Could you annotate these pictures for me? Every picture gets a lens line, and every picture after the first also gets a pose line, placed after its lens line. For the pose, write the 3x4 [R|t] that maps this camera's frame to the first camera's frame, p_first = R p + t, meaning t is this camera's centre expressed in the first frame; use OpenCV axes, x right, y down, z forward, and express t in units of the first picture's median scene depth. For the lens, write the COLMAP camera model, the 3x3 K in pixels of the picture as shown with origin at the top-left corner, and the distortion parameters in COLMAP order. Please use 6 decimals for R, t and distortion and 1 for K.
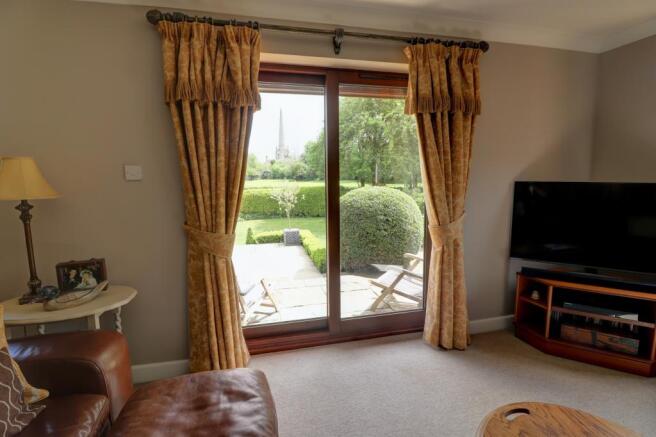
lens RADIAL K [[302.4, 0, 329.6], [0, 302.4, 210.8], [0, 0, 1]] dist [-0.010001, -0.000579]
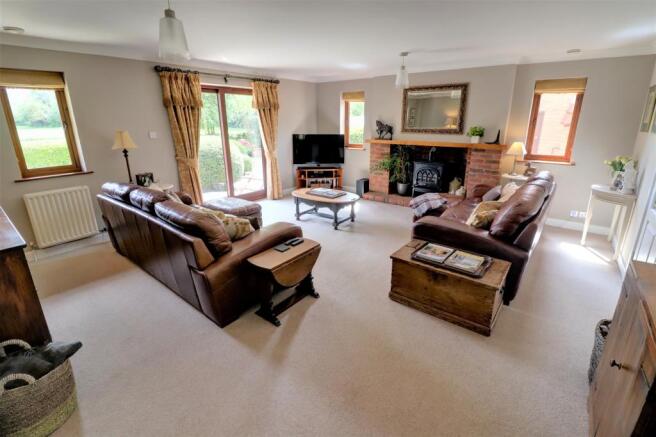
lens RADIAL K [[302.4, 0, 329.6], [0, 302.4, 210.8], [0, 0, 1]] dist [-0.010001, -0.000579]
pose [[0.781227, -0.173477, 0.599659, -0.924095], [0.065714, 0.978127, 0.197355, 0.063311], [-0.620779, -0.114773, 0.775539, -1.472985]]
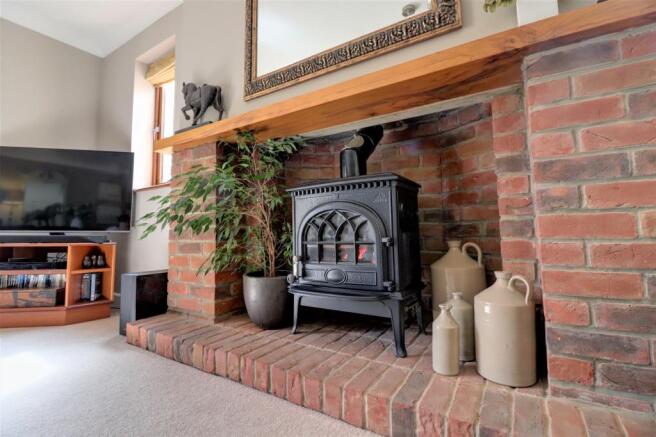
lens RADIAL K [[302.4, 0, 329.6], [0, 302.4, 210.8], [0, 0, 1]] dist [-0.010001, -0.000579]
pose [[0.709487, 0.067409, 0.701488, 0.872837], [0.081049, 0.981005, -0.176242, 0.388113], [-0.700043, 0.181896, 0.690546, -0.379216]]
